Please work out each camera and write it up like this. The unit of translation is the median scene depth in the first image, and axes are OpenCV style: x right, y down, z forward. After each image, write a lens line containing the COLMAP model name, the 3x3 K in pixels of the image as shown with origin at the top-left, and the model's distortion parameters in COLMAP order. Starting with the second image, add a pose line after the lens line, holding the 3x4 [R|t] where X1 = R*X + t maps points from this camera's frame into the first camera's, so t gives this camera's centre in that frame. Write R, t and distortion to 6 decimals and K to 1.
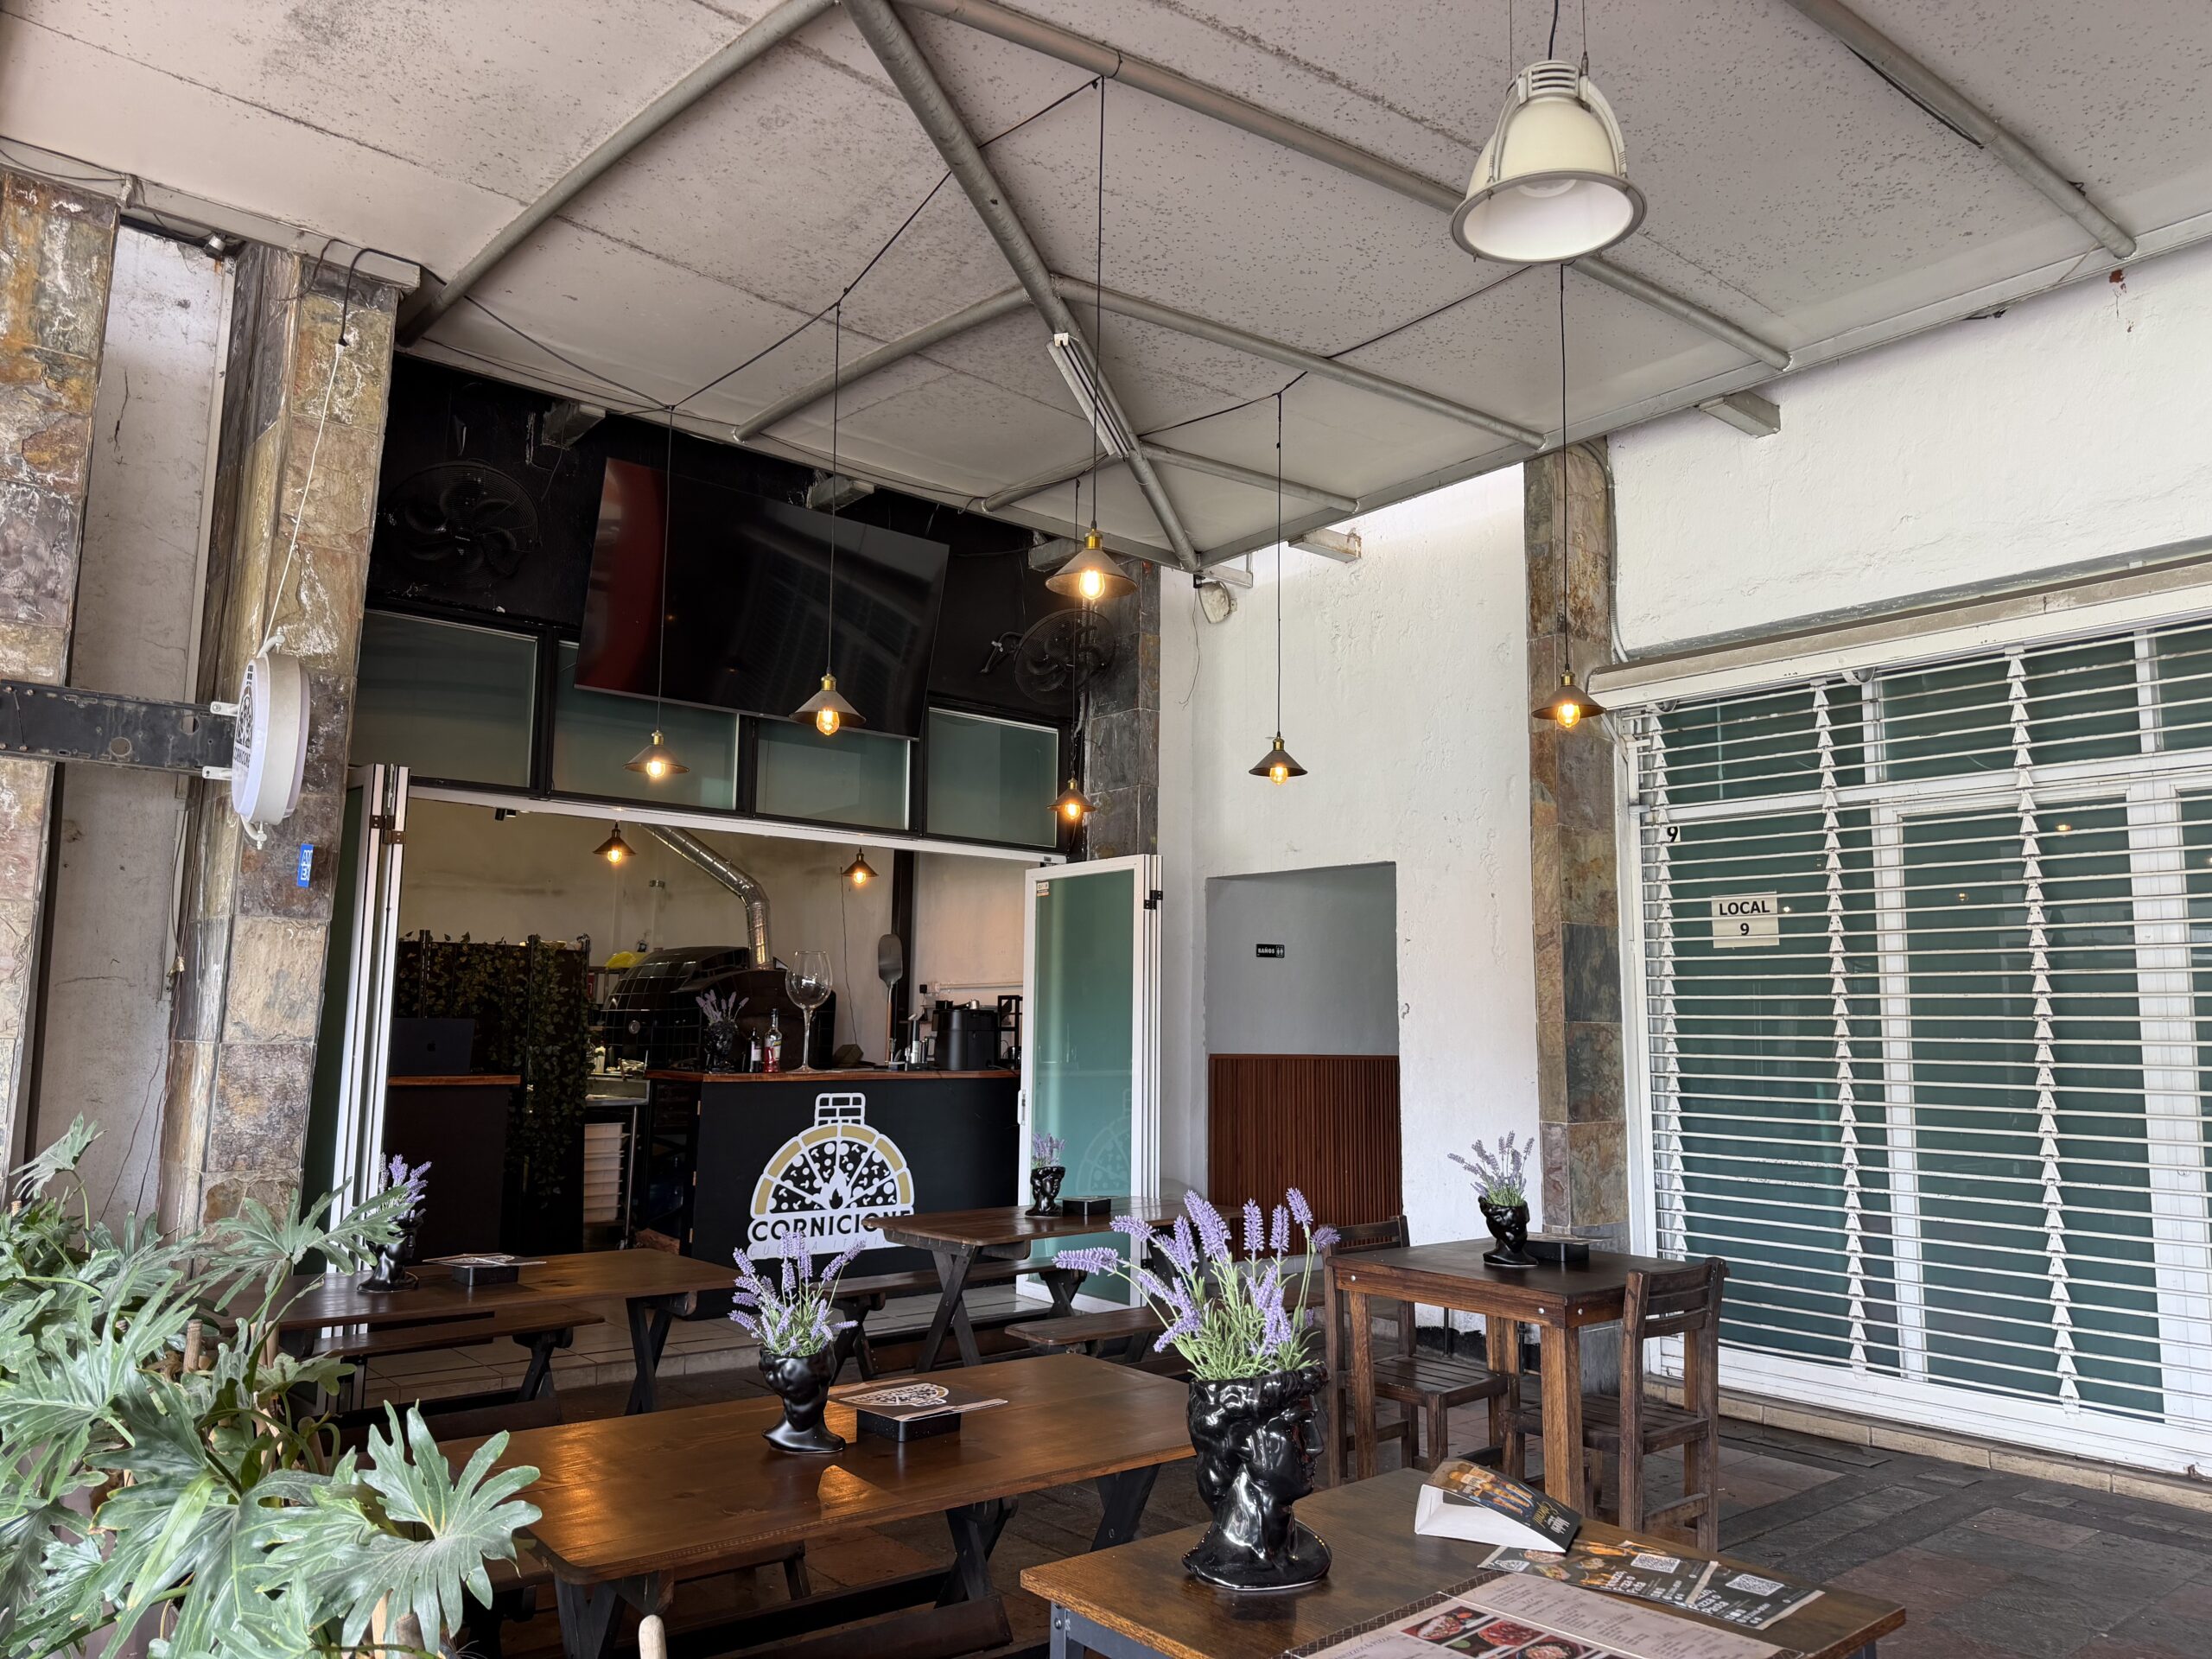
lens RADIAL K [[1572.5, 0, 1107.3], [0, 1572.5, 832.4], [0, 0, 1]] dist [0.061349, -0.066085]
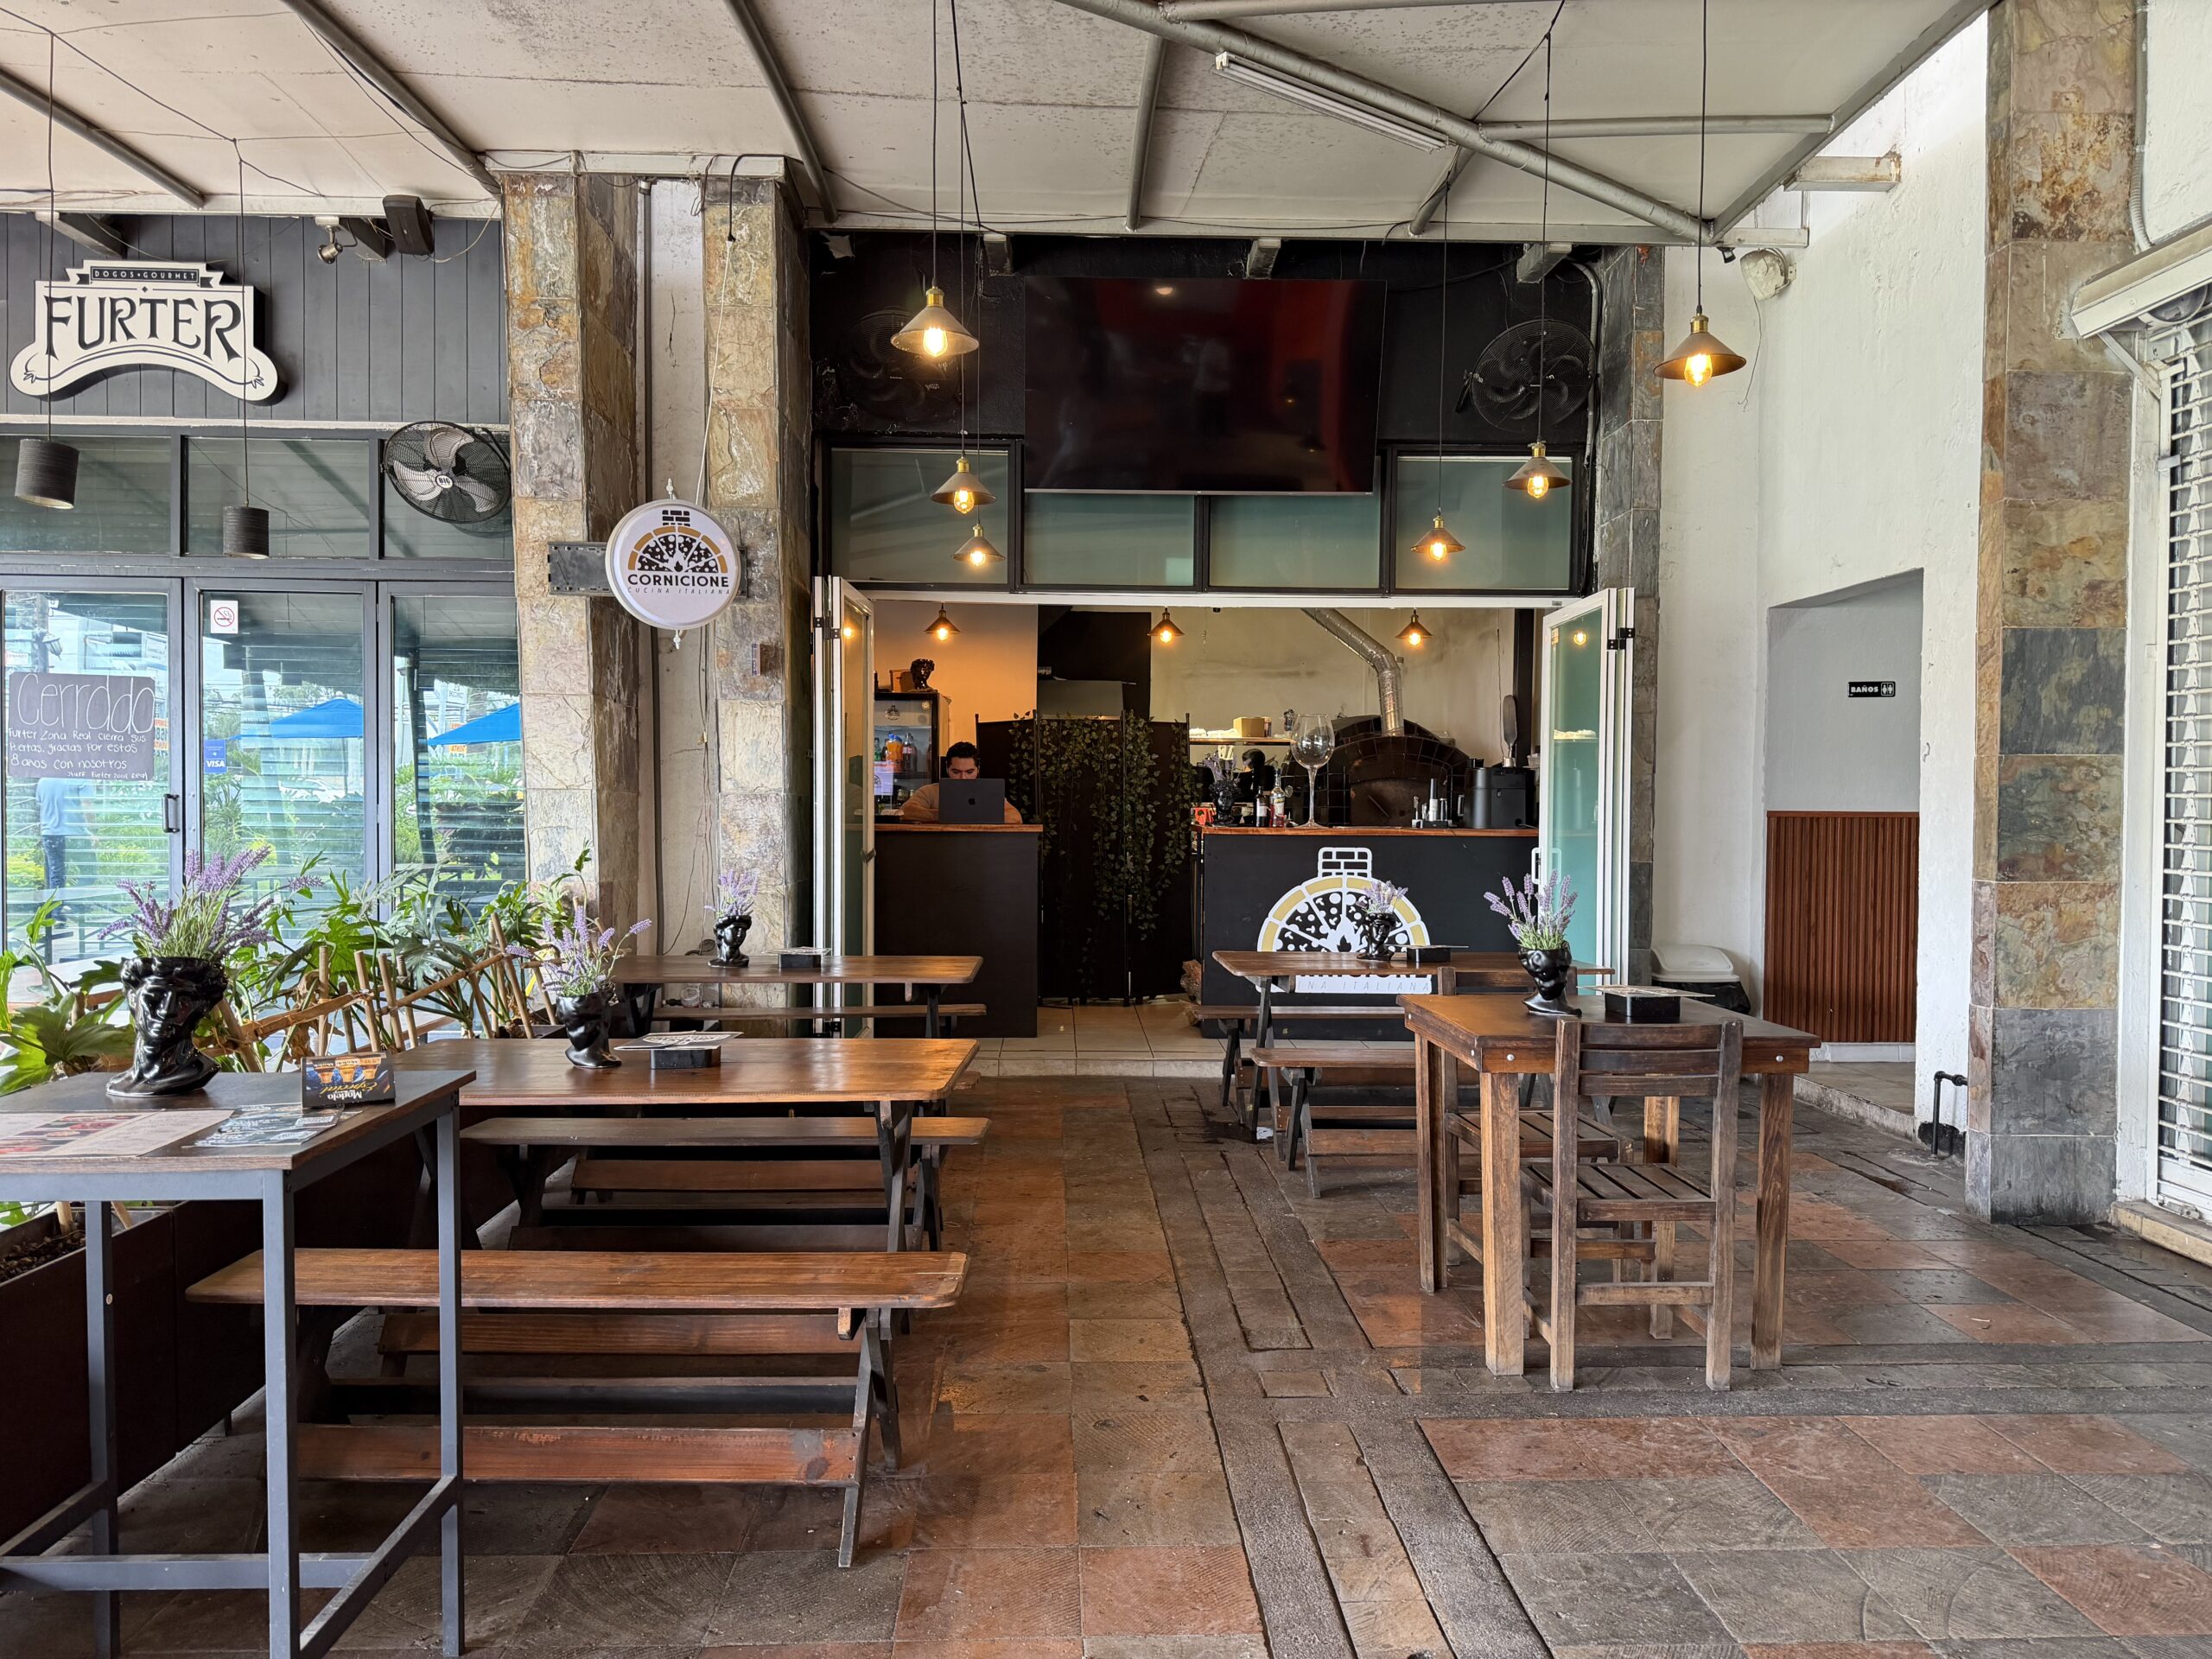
lens RADIAL K [[1572.5, 0, 1106.3], [0, 1572.5, 843.1], [0, 0, 1]] dist [0.061349, -0.066085]
pose [[0.787957, 0.006685, -0.615694, 0.456888], [0.081451, 0.990022, 0.114991, 0.038778], [0.610319, -0.140757, 0.779550, 0.116343]]
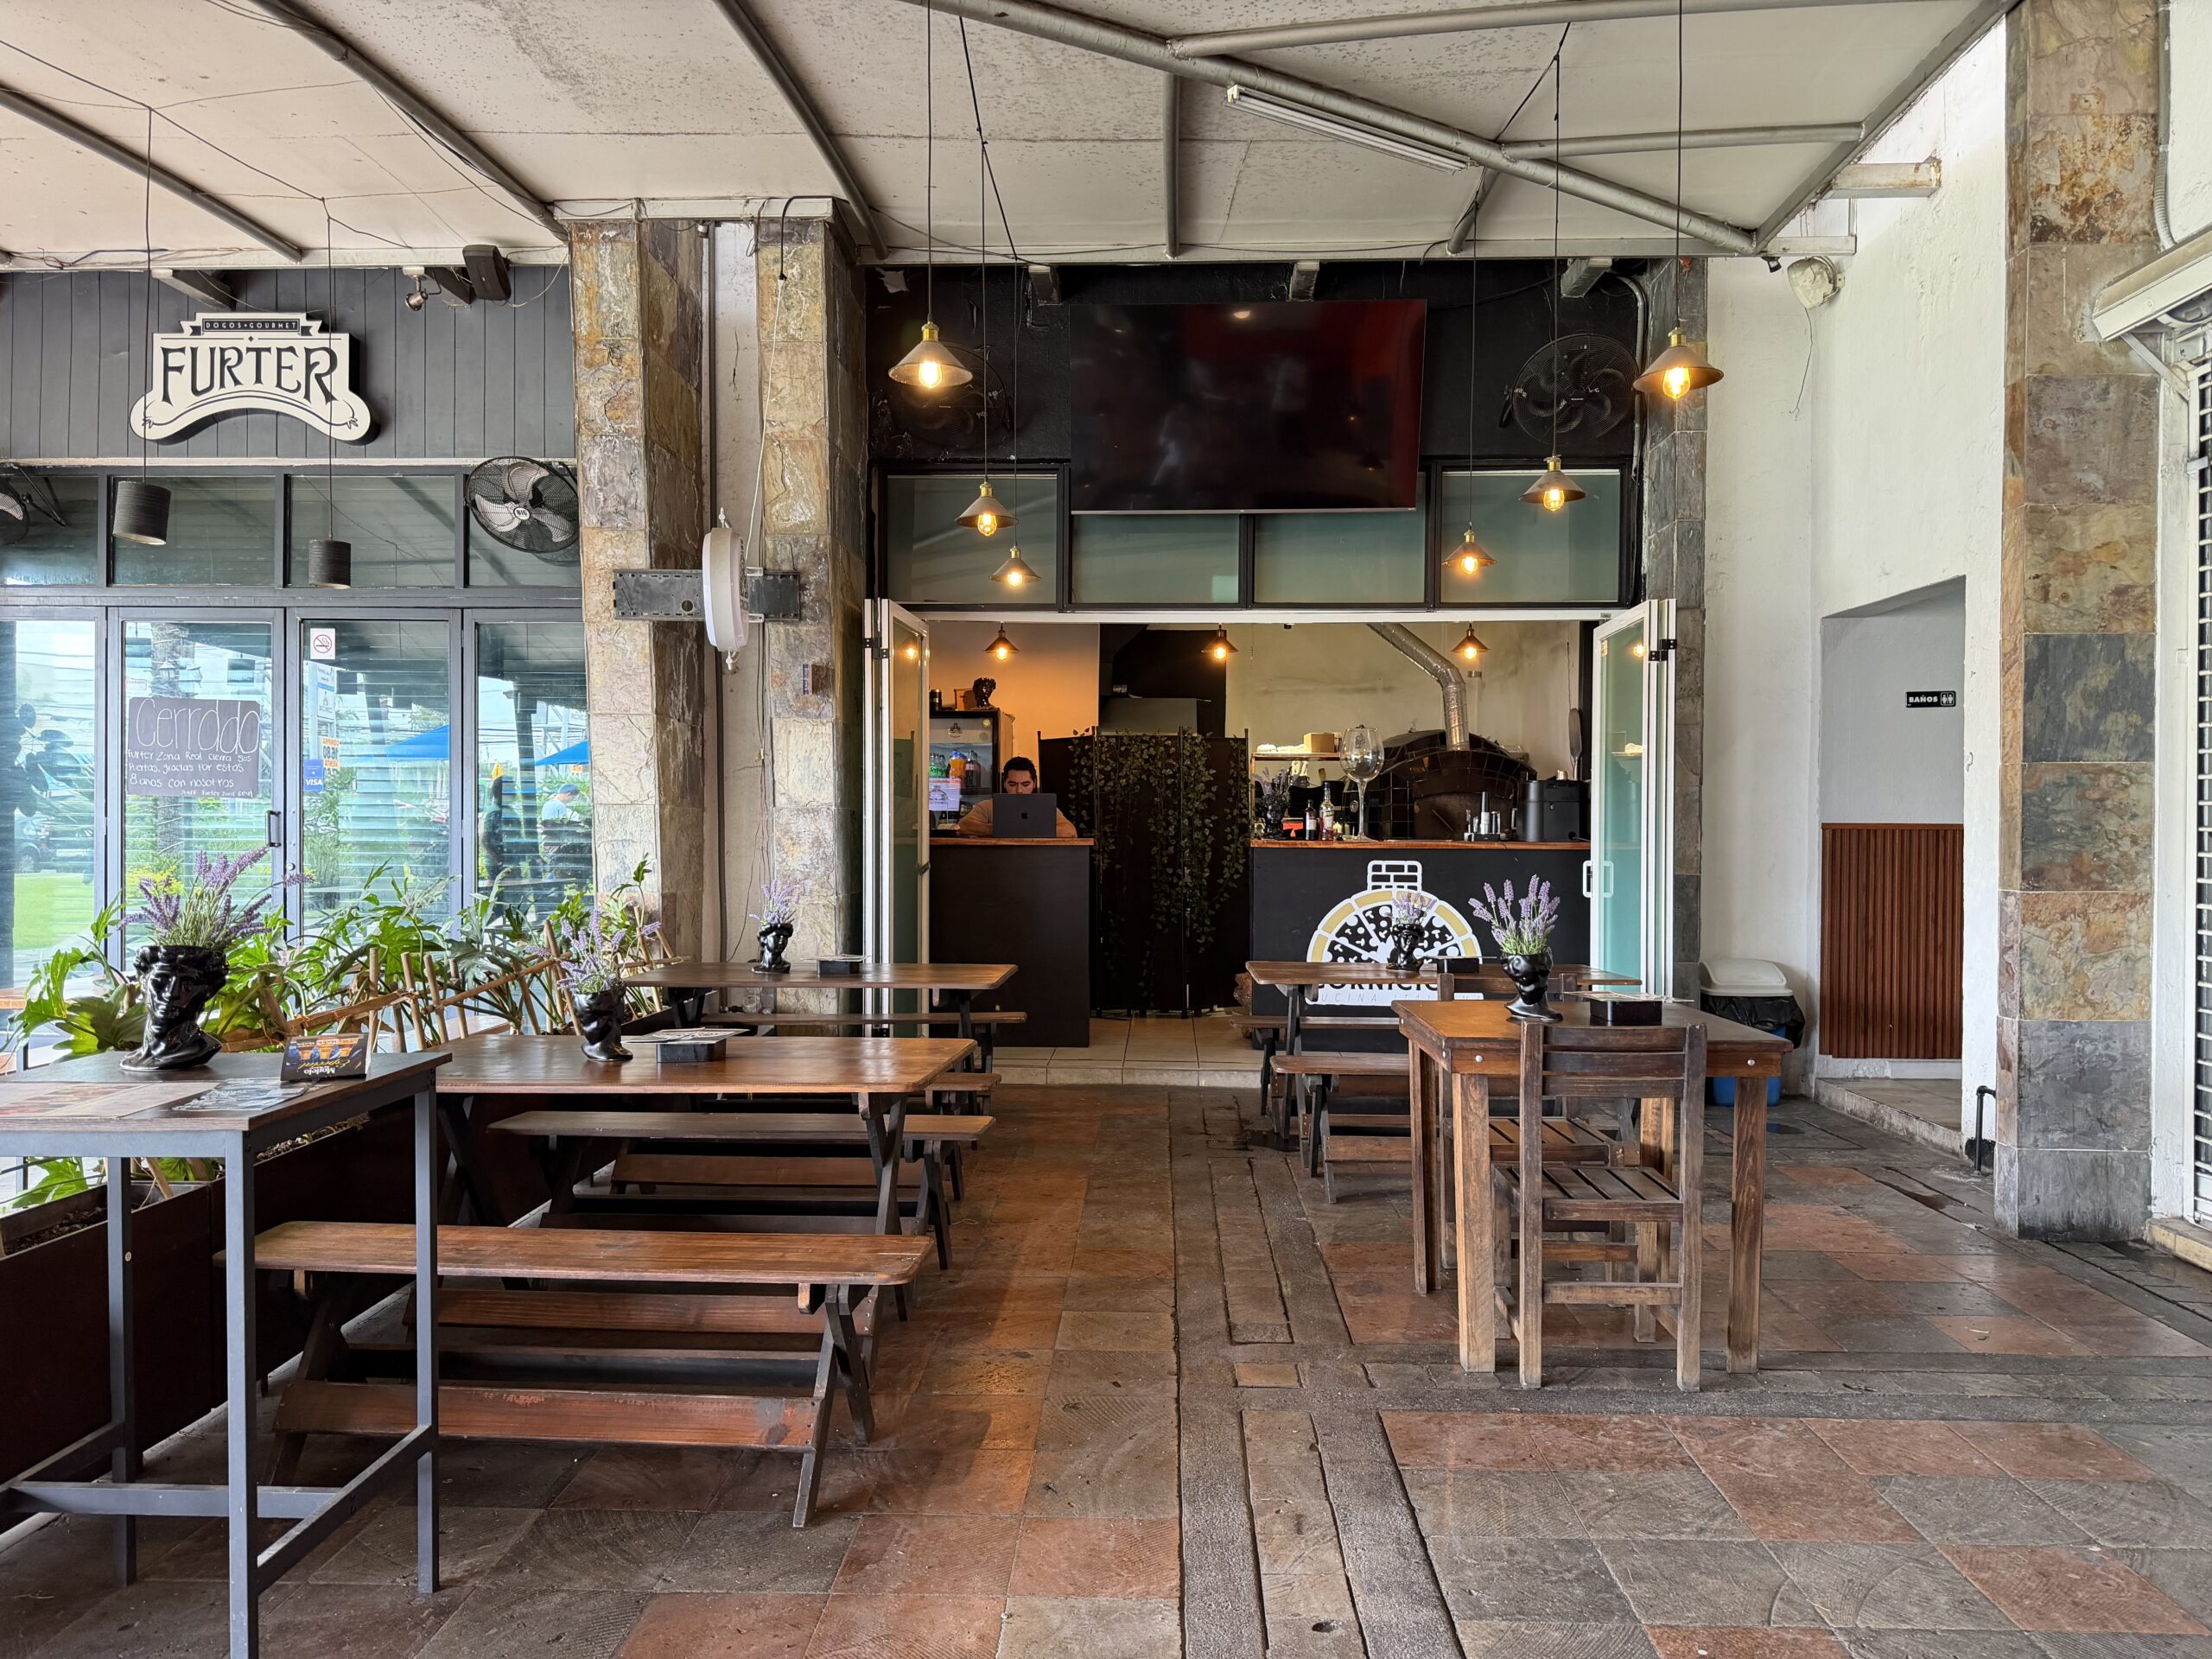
lens RADIAL K [[1572.5, 0, 1100.4], [0, 1572.5, 842.1], [0, 0, 1]] dist [0.061349, -0.066085]
pose [[0.739466, -0.002410, -0.673189, 0.514331], [0.090154, 0.991340, 0.095482, 0.046132], [0.667129, -0.131296, 0.733280, 0.130959]]
